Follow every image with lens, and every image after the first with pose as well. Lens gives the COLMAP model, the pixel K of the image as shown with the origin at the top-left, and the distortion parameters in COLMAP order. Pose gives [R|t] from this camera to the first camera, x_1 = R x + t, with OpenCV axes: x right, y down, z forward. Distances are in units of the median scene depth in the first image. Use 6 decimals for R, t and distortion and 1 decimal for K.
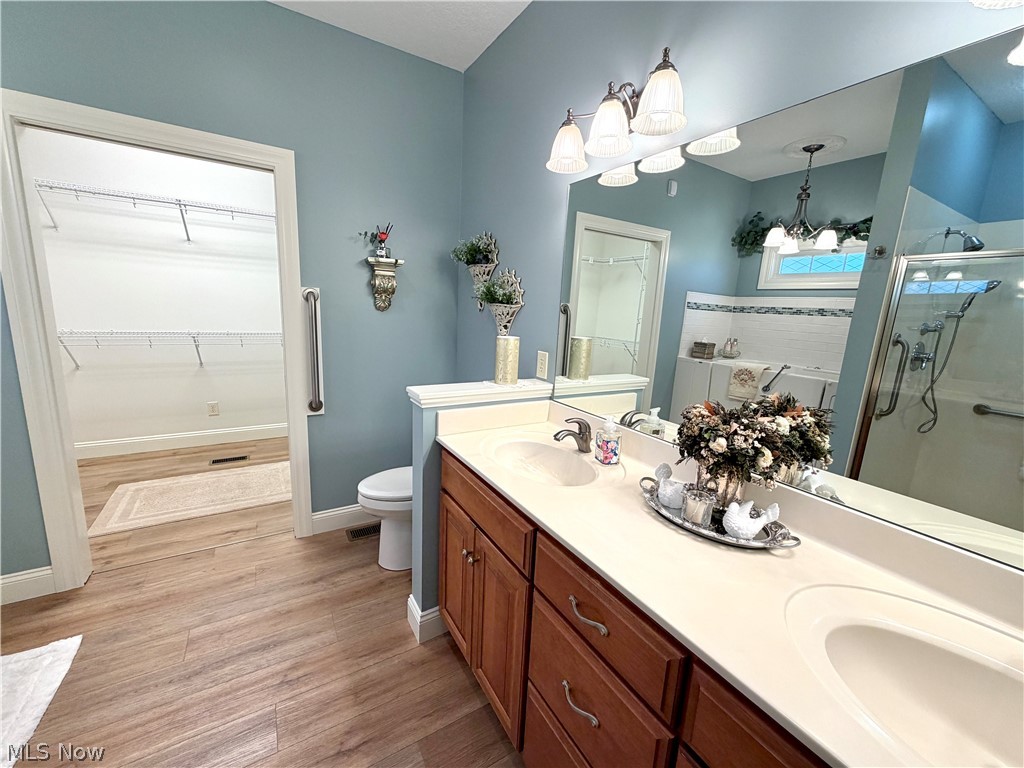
lens RADIAL K [[408.0, 0, 511.0], [0, 408.0, 385.5], [0, 0, 1]] dist [0.001054, 0.000021]
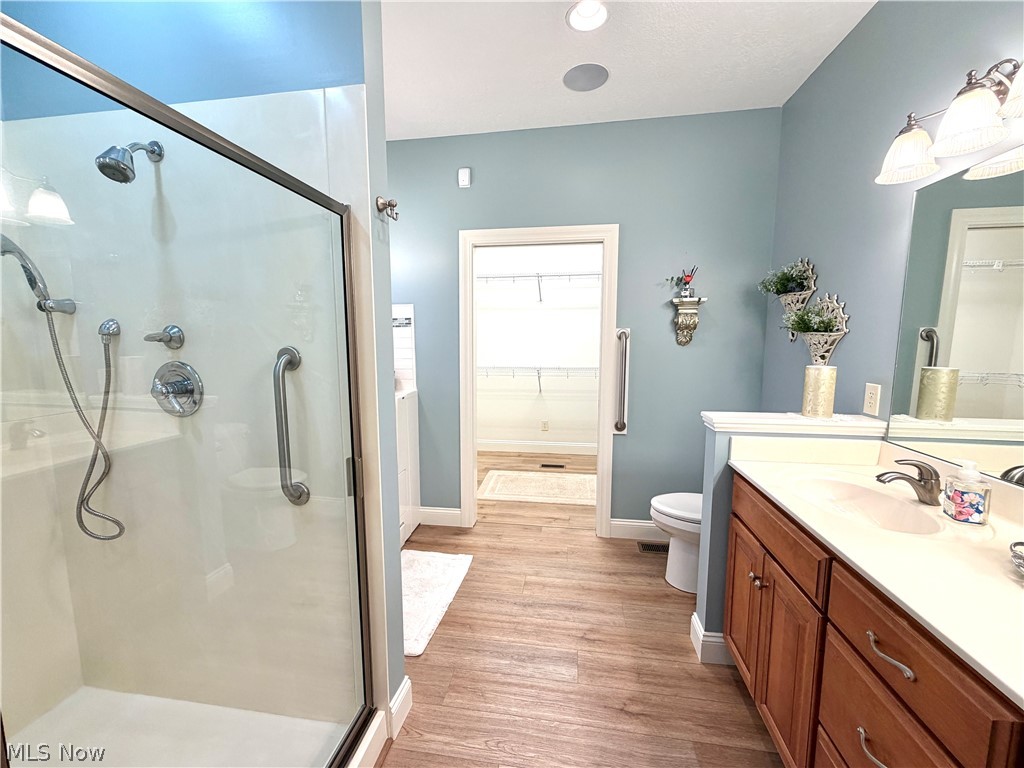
lens RADIAL K [[408.0, 0, 508.7], [0, 408.0, 385.8], [0, 0, 1]] dist [0.001054, 0.000021]
pose [[0.759427, 0.026138, -0.650068, 0.059445], [-0.085692, 0.994506, -0.060121, 0.042407], [0.644925, 0.101363, 0.757494, -0.163598]]
